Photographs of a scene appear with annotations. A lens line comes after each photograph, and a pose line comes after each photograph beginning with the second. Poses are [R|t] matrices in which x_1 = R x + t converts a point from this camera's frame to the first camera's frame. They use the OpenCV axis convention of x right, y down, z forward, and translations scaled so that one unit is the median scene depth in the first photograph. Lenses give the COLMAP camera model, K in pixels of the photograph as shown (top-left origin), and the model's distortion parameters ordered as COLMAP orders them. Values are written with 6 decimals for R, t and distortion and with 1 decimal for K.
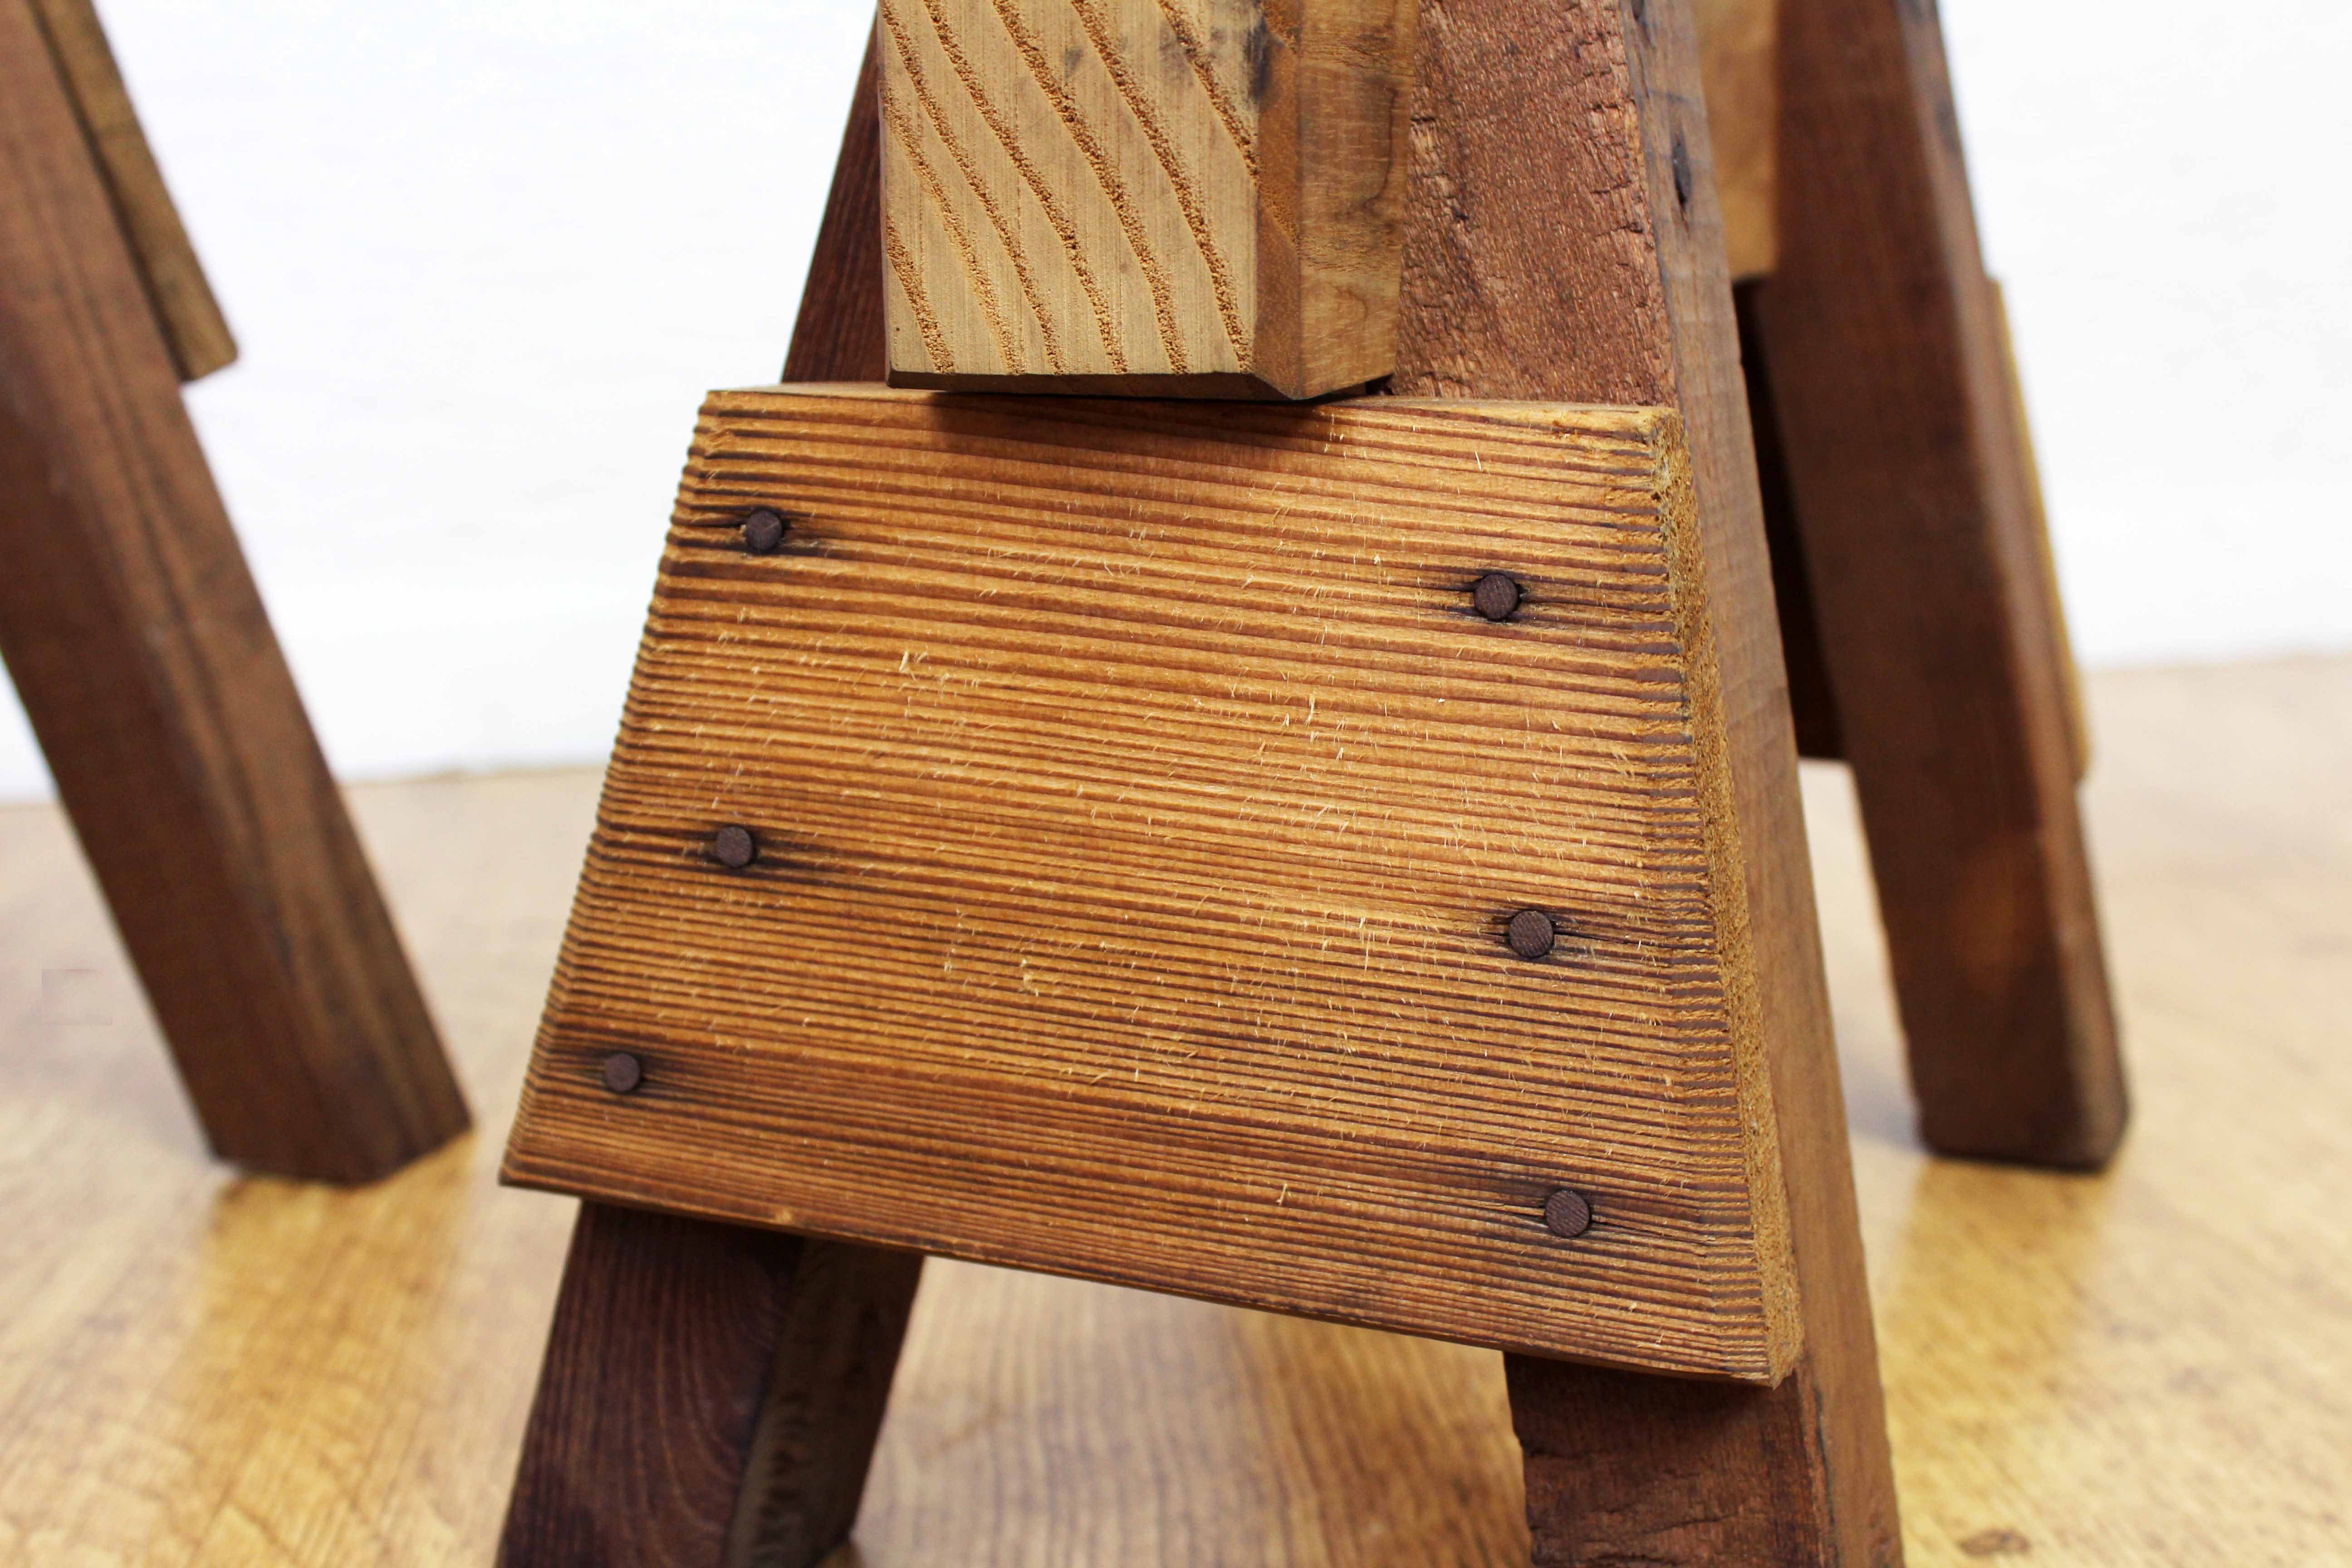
lens RADIAL K [[2946.7, 0, 1175.6], [0, 2946.7, 781.5], [0, 0, 1]] dist [-0.095792, 0.000000]
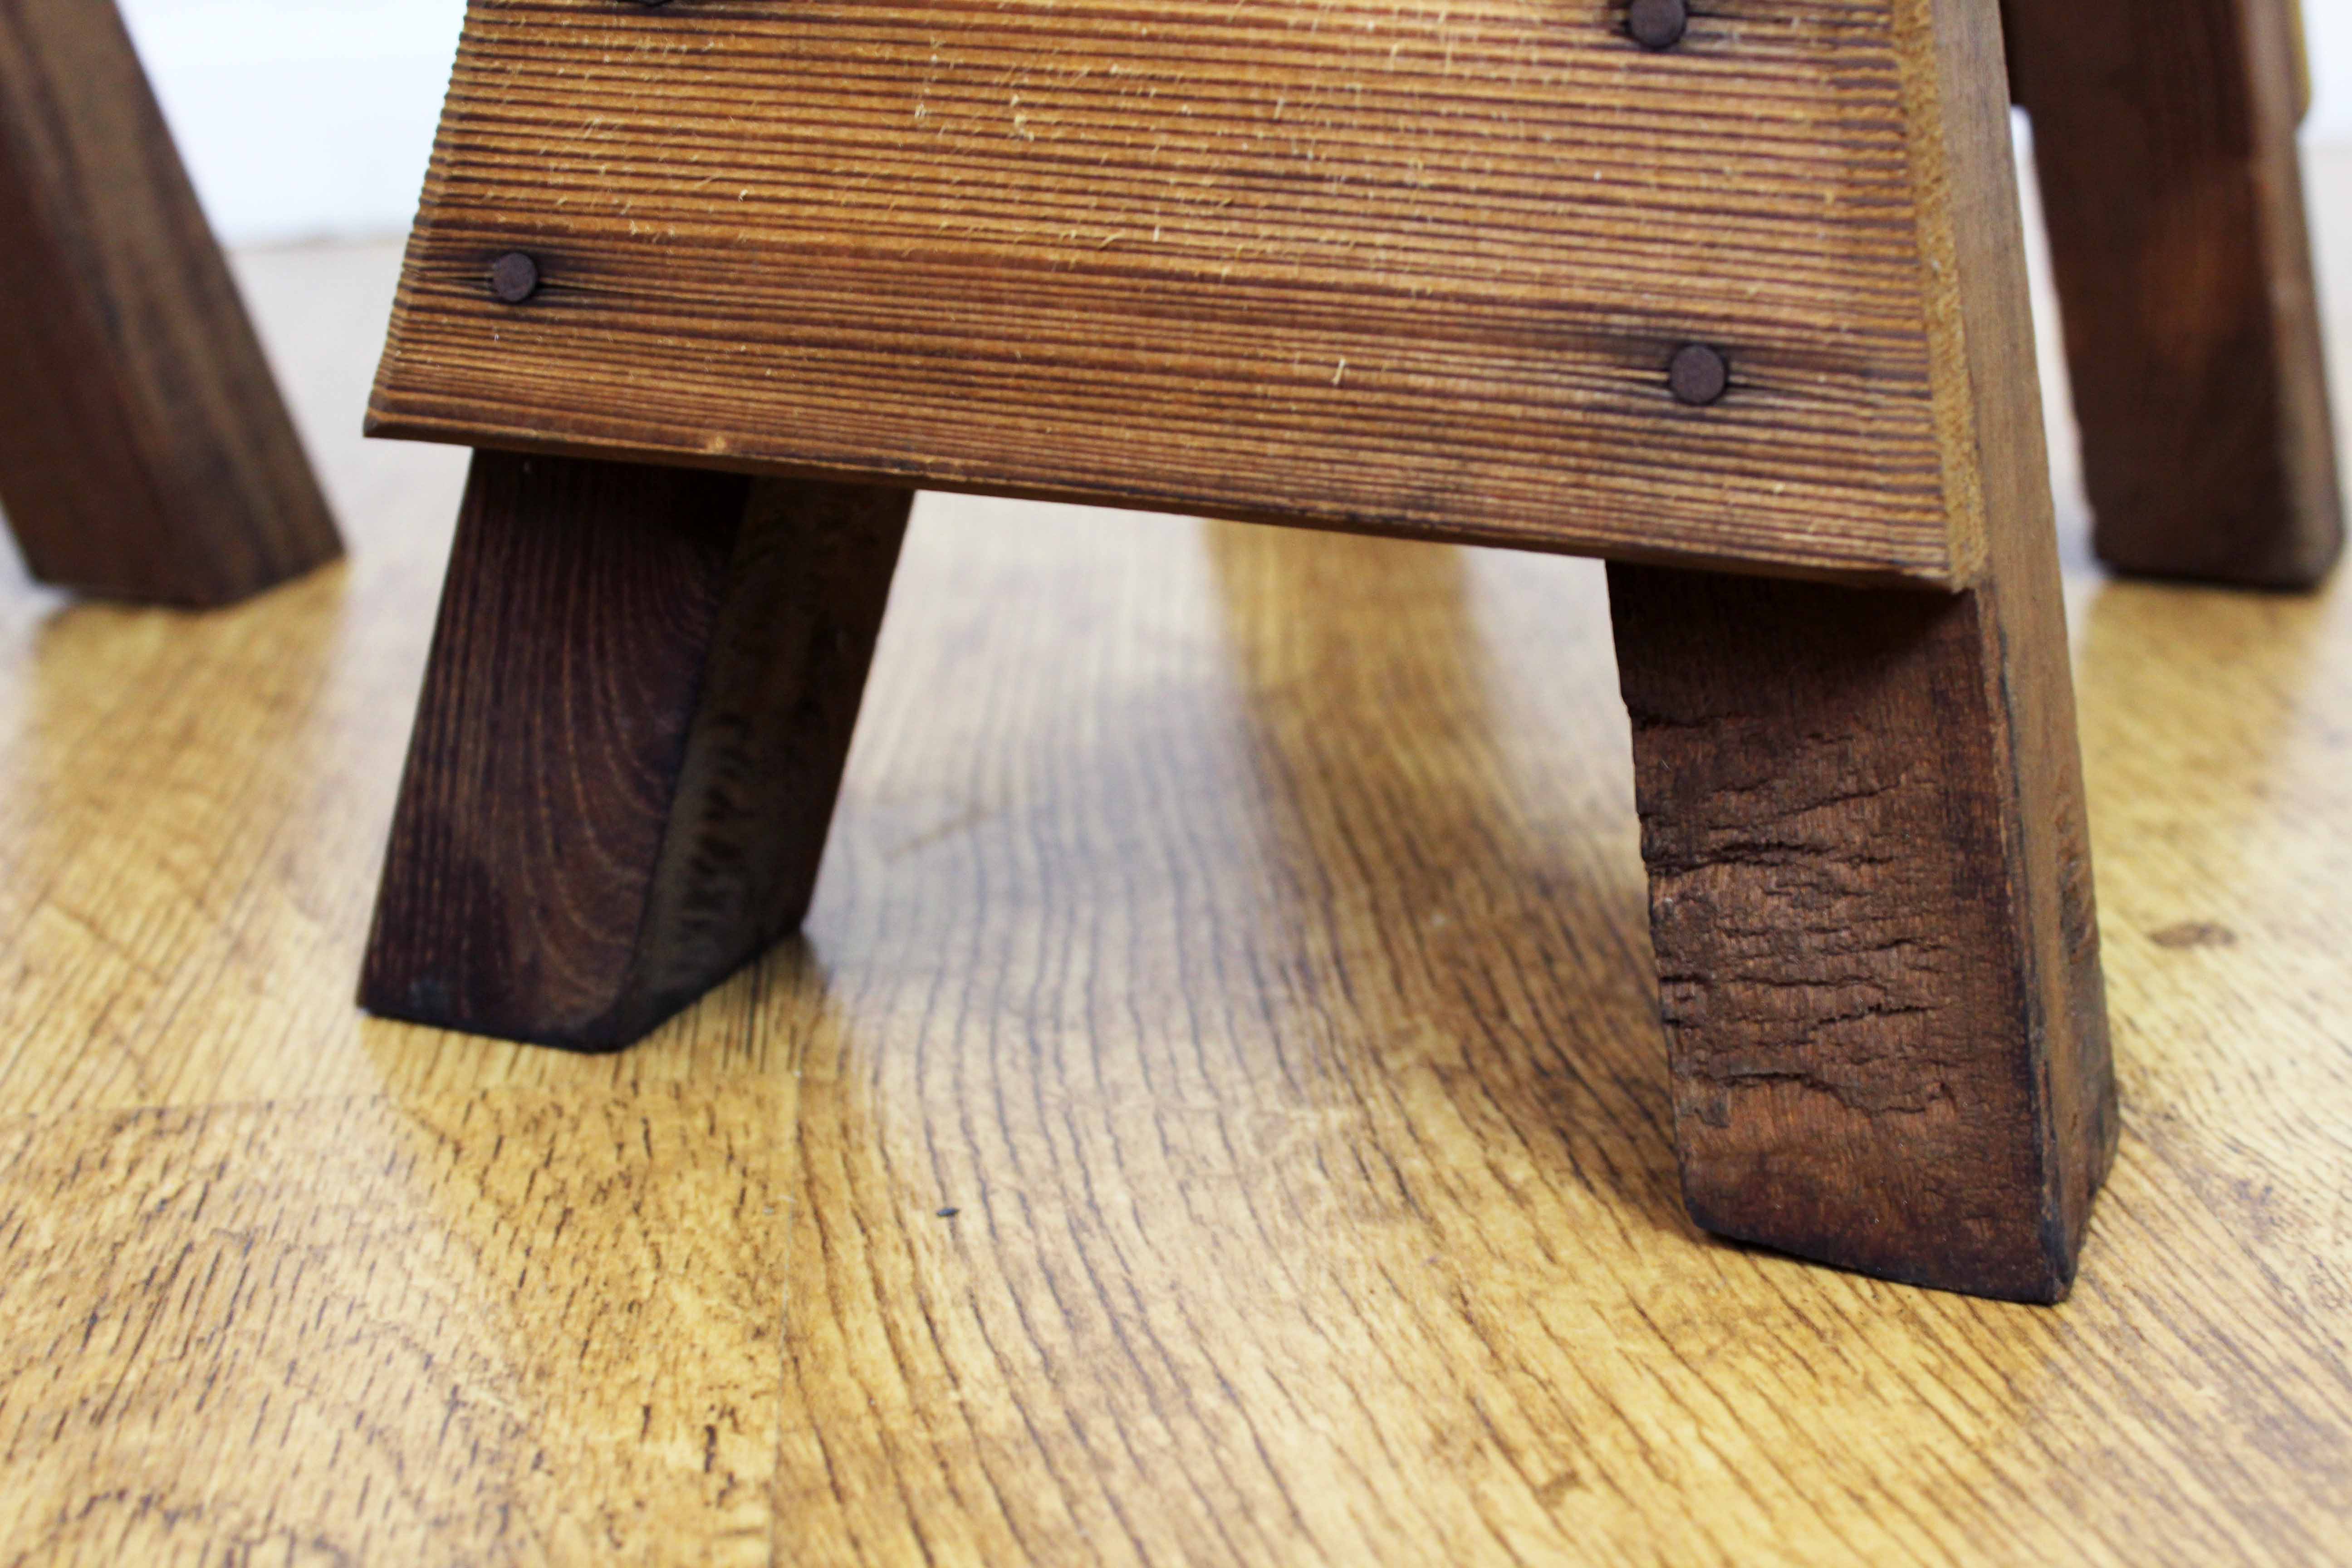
lens RADIAL K [[3444.8, 0, 1174.9], [0, 3444.8, 787.8], [0, 0, 1]] dist [-0.073798, 0.000000]
pose [[0.999992, 0.003570, -0.001606, -0.005995], [-0.003348, 0.992599, 0.121395, 0.131345], [0.002028, -0.121389, 0.992603, 0.054035]]
